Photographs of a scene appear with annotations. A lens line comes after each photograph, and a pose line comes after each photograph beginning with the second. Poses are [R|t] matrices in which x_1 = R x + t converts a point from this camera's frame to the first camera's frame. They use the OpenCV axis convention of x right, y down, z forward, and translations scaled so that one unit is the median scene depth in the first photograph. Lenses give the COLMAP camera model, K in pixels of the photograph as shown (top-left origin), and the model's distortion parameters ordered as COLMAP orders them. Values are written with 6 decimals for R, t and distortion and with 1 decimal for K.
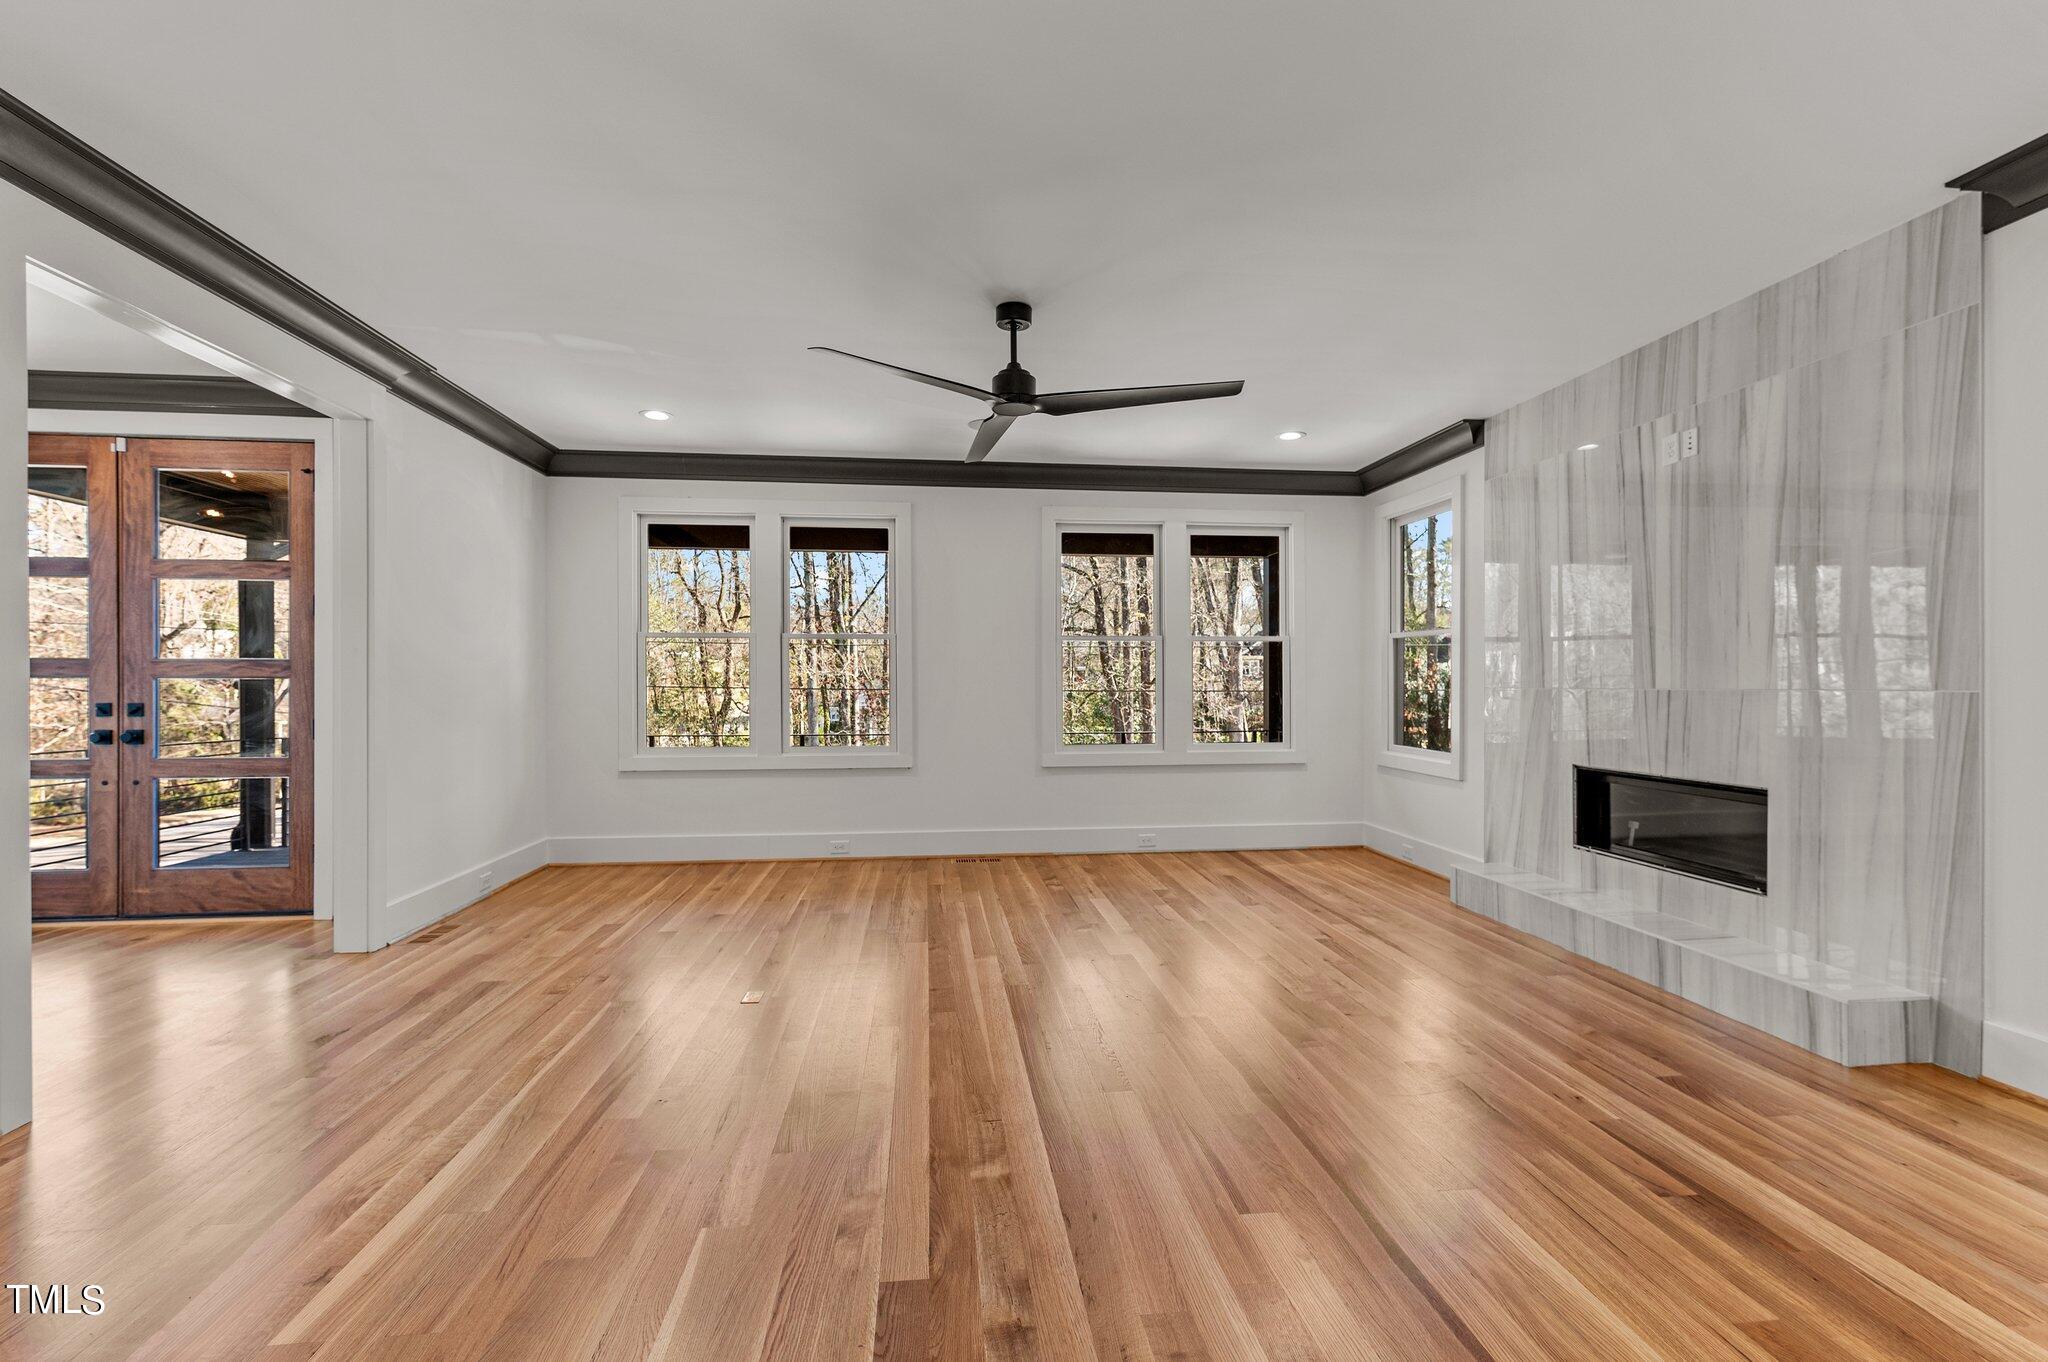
lens RADIAL K [[886.7, 0, 1019.2], [0, 886.7, 685.4], [0, 0, 1]] dist [-0.015710, 0.000886]
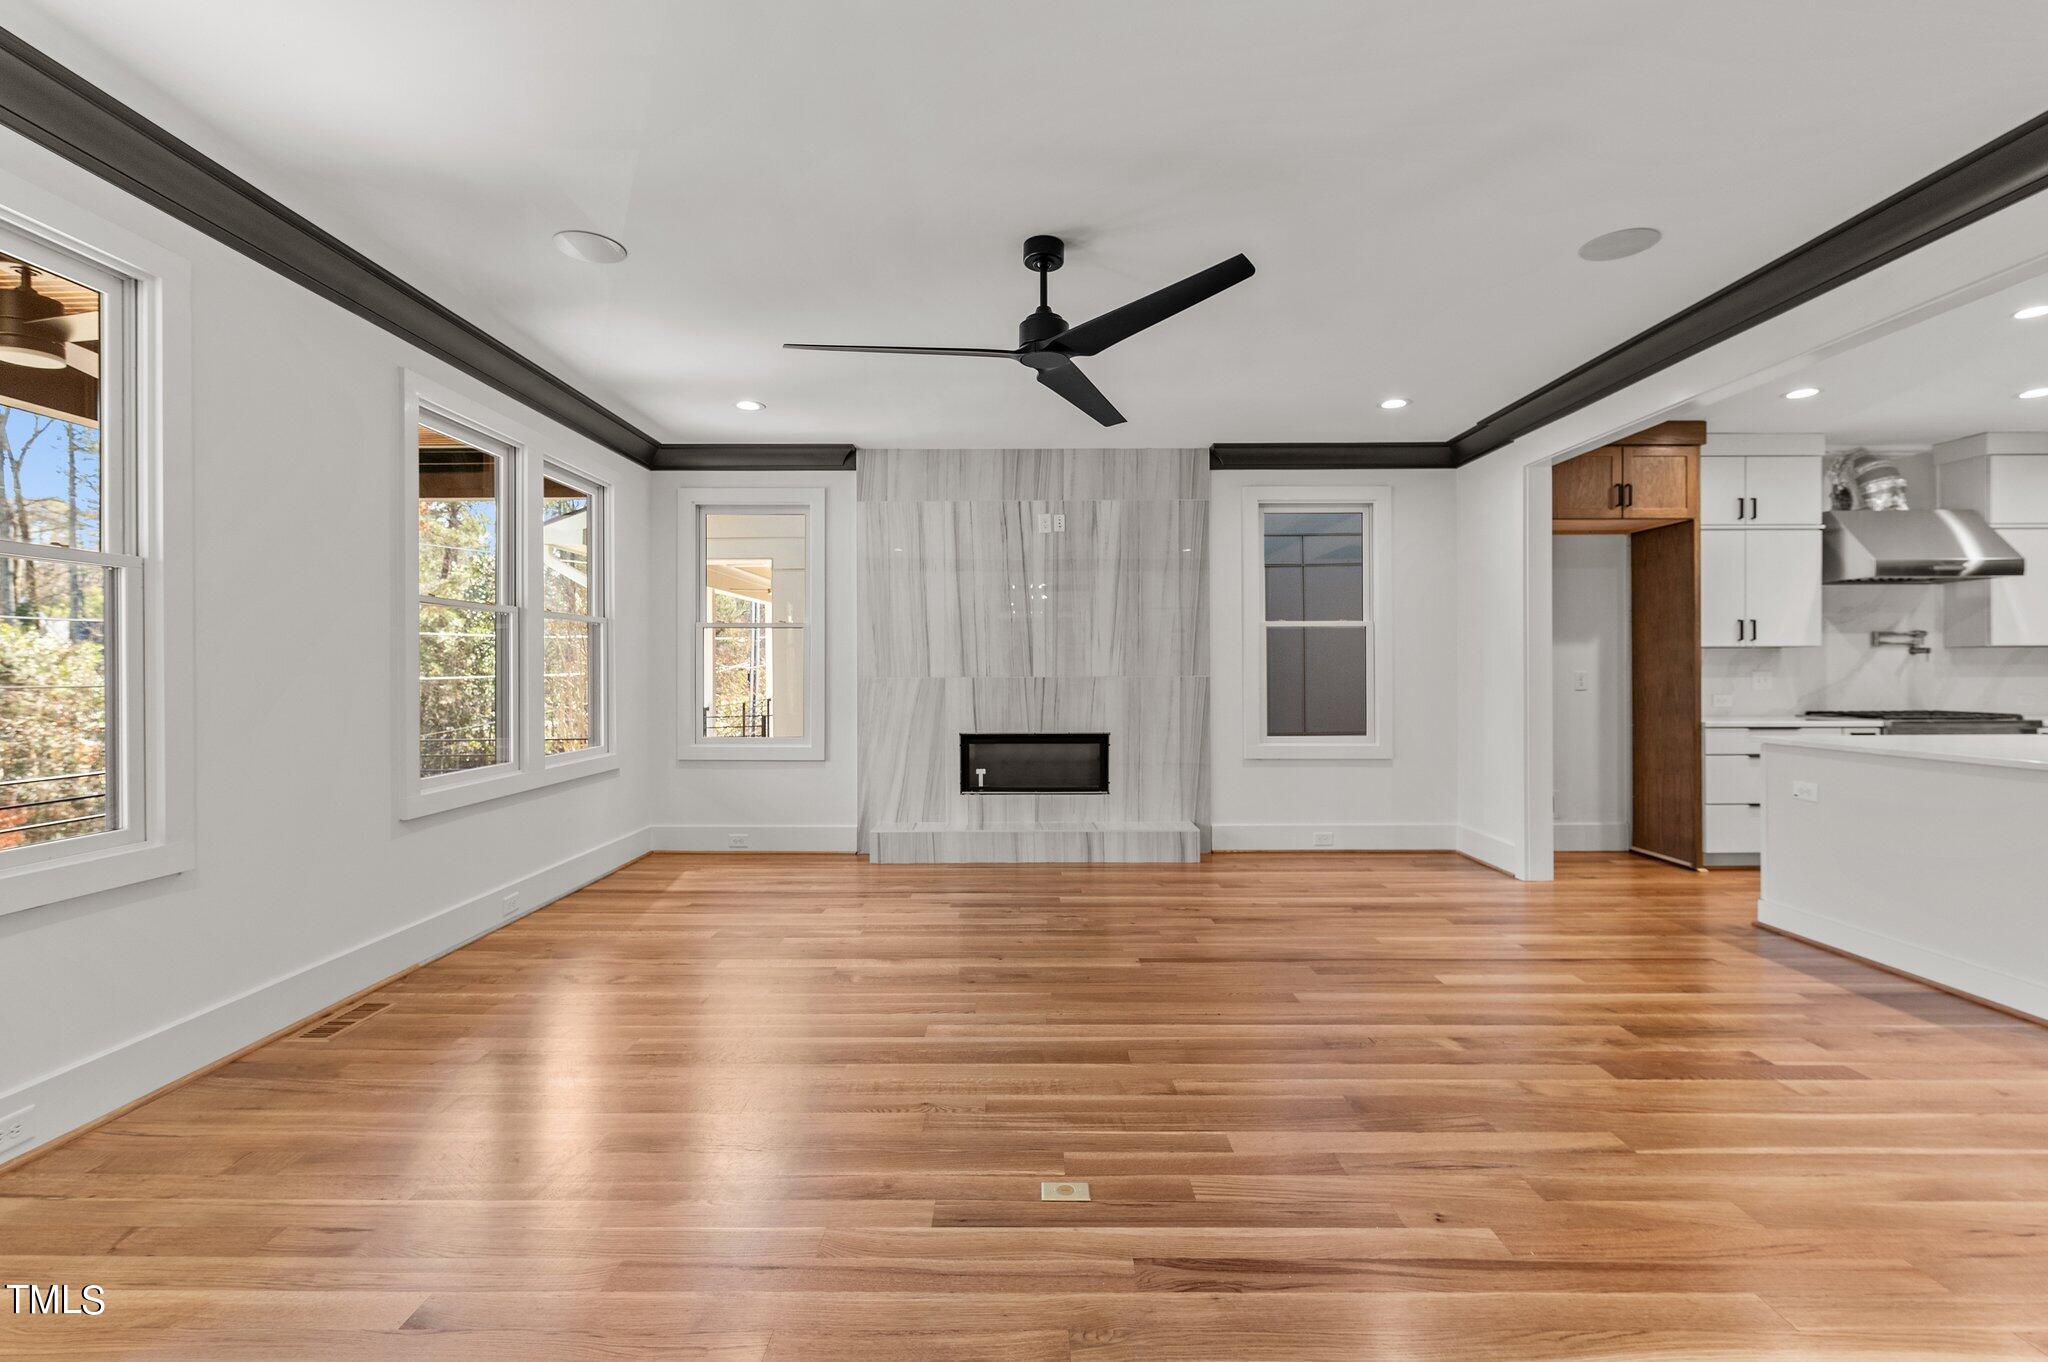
lens RADIAL K [[882.8, 0, 1027.9], [0, 882.8, 672.2], [0, 0, 1]] dist [-0.009118, -0.000019]
pose [[0.101876, 0.000306, 0.994797, -0.848393], [0.001245, 0.999999, -0.000435, -0.003780], [-0.994796, 0.001283, 0.101875, 0.901263]]
